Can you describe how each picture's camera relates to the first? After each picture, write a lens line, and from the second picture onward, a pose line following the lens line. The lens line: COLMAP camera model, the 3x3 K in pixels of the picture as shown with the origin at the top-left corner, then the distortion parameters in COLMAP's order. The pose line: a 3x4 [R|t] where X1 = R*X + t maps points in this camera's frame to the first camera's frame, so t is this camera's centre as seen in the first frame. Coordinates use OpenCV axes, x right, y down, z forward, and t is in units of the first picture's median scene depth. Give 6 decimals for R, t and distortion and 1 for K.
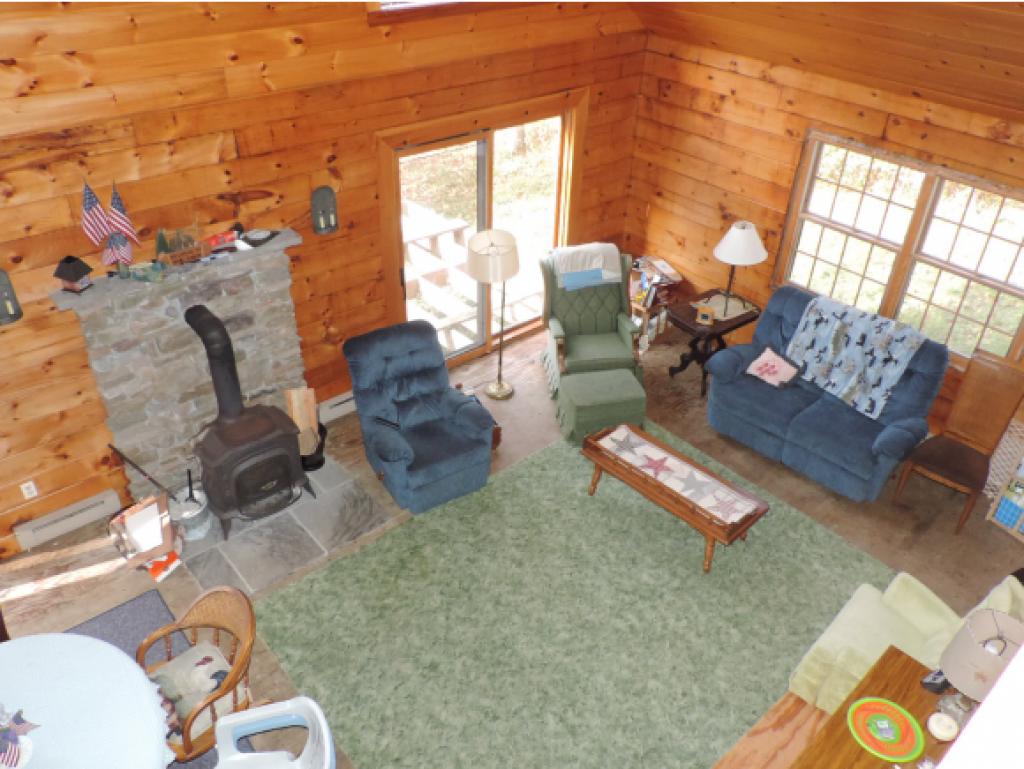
lens RADIAL K [[821.6, 0, 512.0], [0, 821.6, 384.5], [0, 0, 1]] dist [-0.001218, -0.003353]
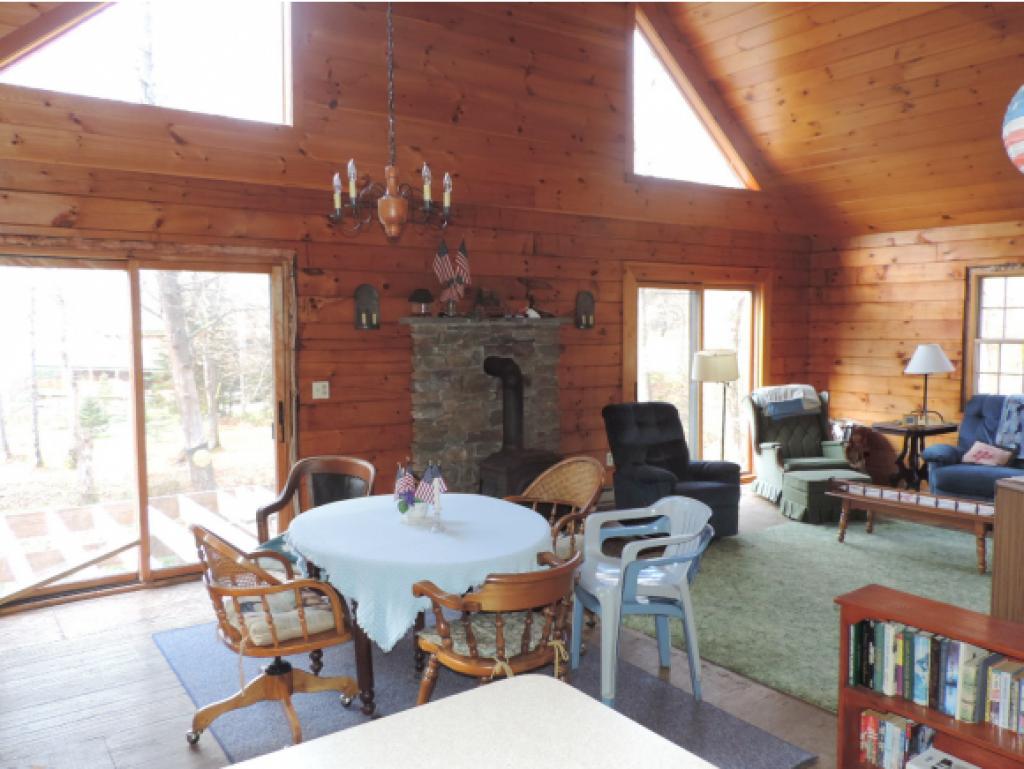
lens RADIAL K [[821.6, 0, 512.0], [0, 821.6, 384.5], [0, 0, 1]] dist [-0.001218, -0.003353]
pose [[0.994810, -0.024315, -0.098806, -0.193806], [-0.028957, 0.863231, -0.503979, 0.462965], [0.097547, 0.504224, 0.858046, -0.031117]]
